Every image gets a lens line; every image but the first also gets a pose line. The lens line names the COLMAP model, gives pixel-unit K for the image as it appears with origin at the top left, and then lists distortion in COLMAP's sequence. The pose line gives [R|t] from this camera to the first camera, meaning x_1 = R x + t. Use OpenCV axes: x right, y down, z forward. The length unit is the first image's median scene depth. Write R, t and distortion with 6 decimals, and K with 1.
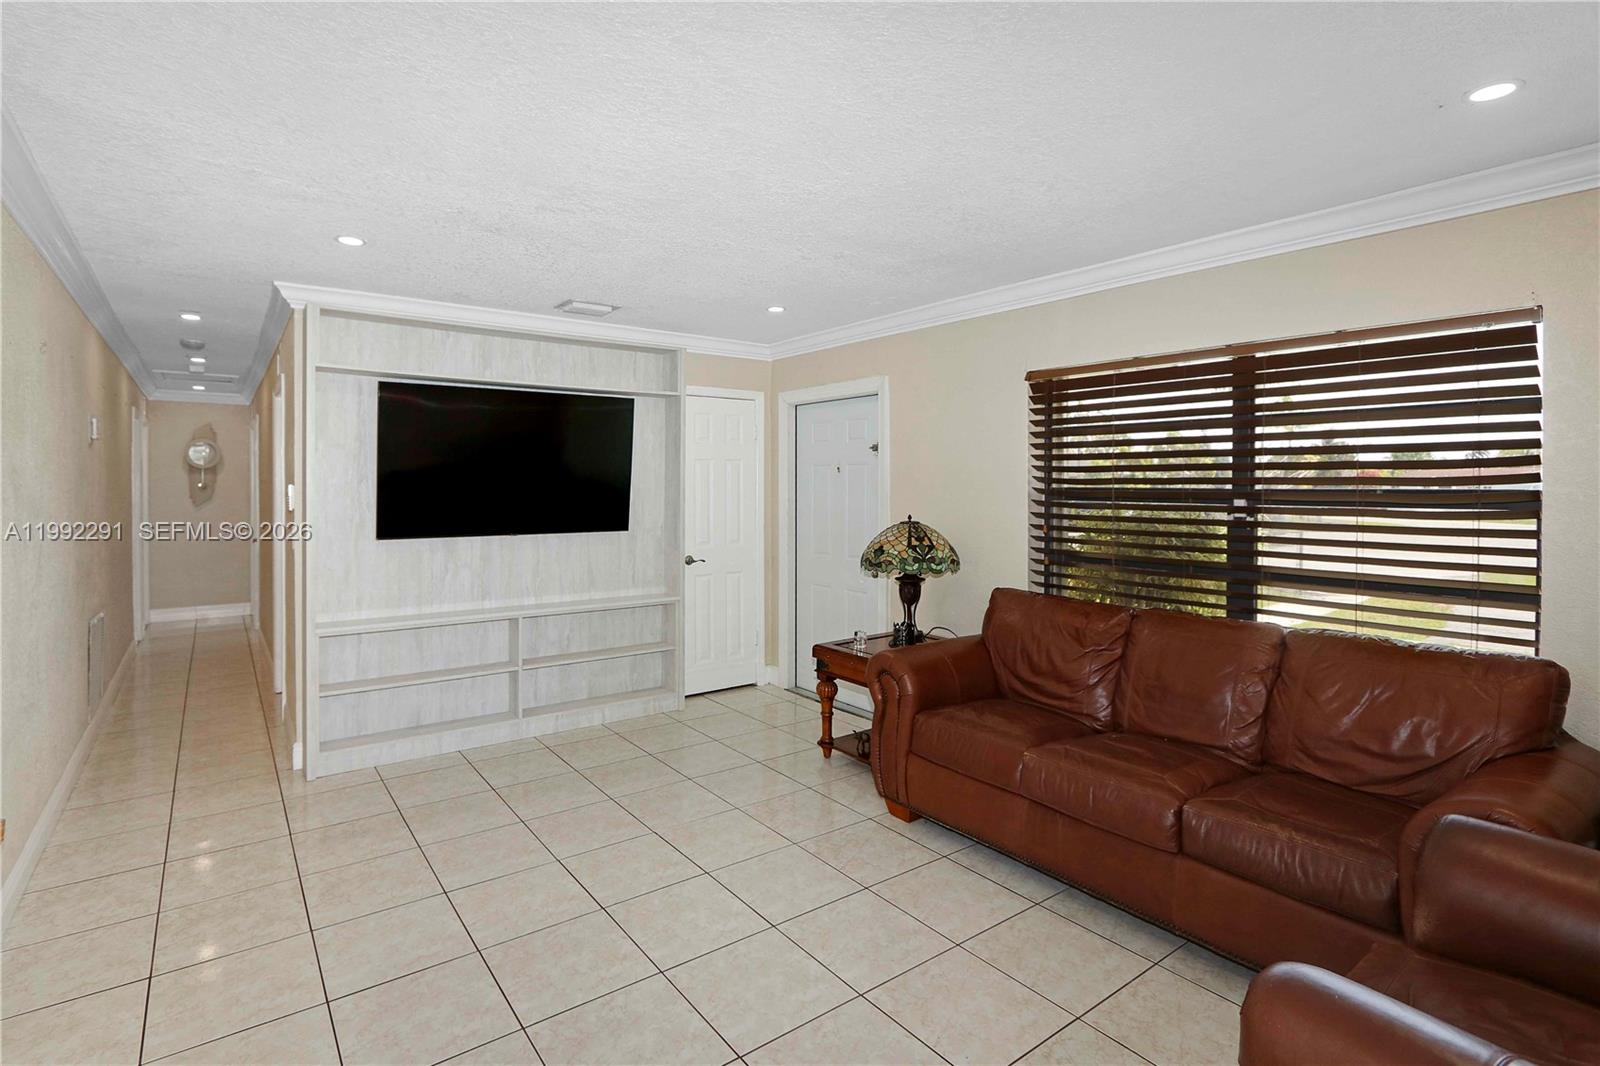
lens RADIAL K [[760.8, 0, 766.7], [0, 760.8, 509.3], [0, 0, 1]] dist [-0.005138, 0.000535]
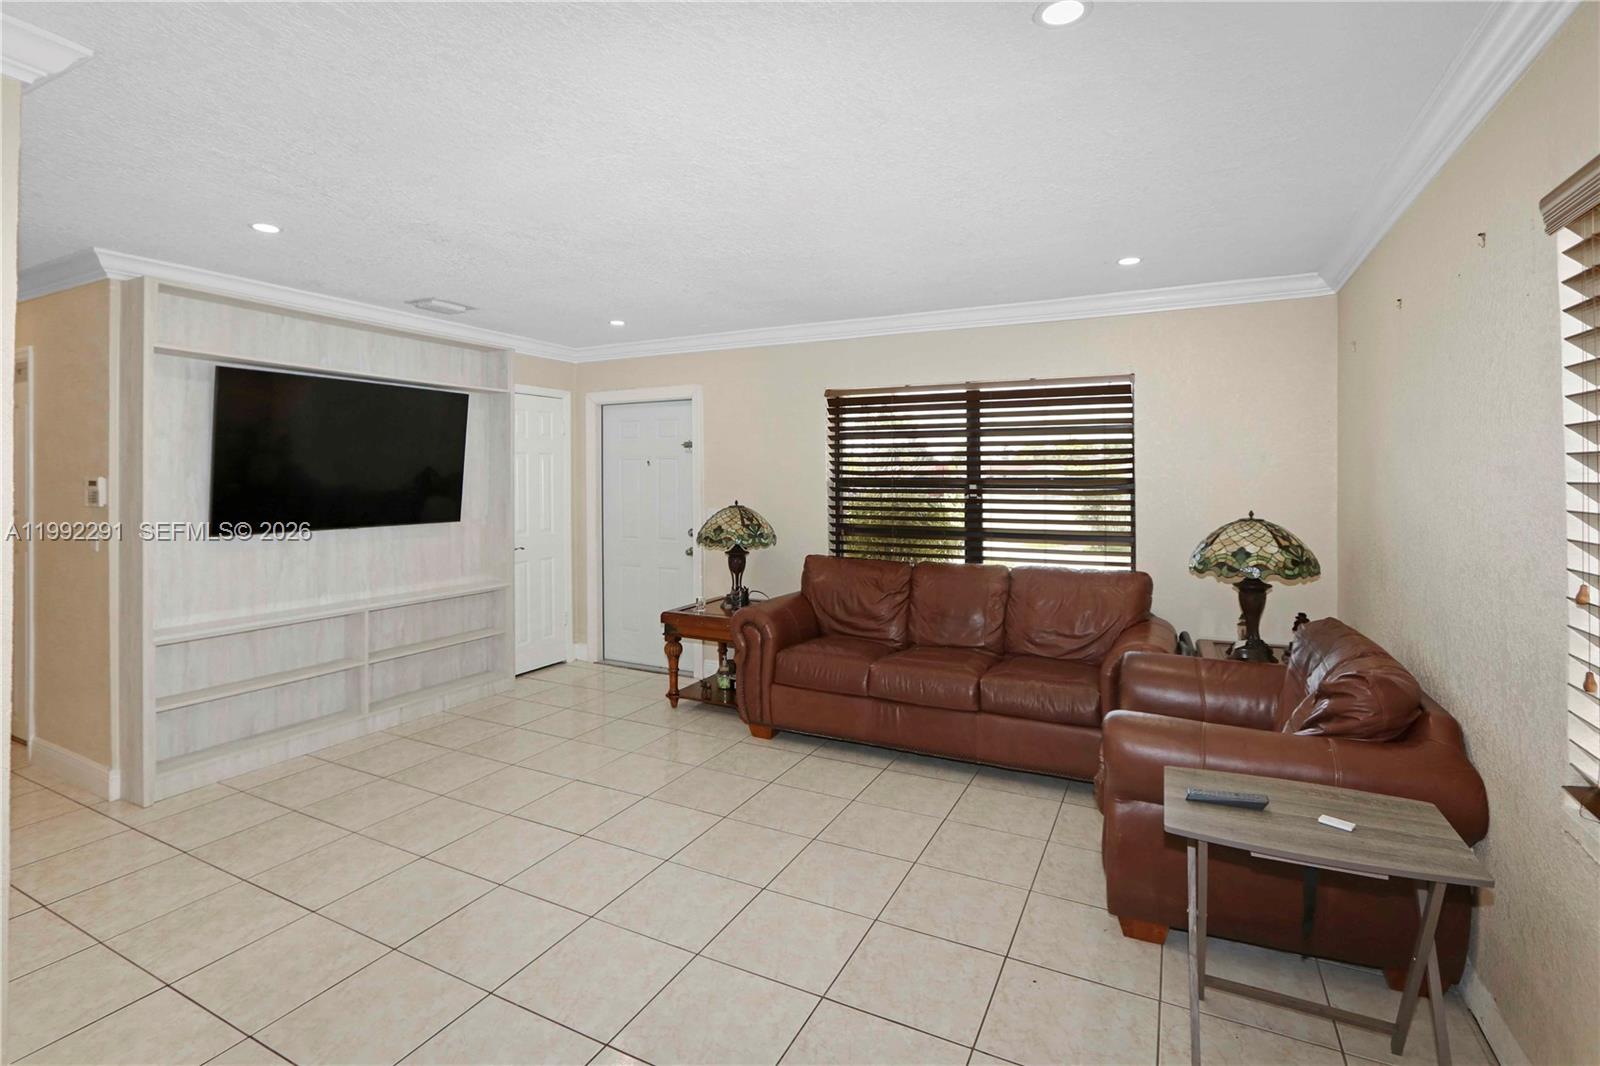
lens RADIAL K [[714.8, 0, 798.1], [0, 714.8, 492.8], [0, 0, 1]] dist [-0.003115, -0.000263]
pose [[0.897217, -0.013082, 0.441396, -0.251928], [0.017634, 0.999825, -0.006211, 0.004522], [-0.441238, 0.013356, 0.897291, -0.092363]]
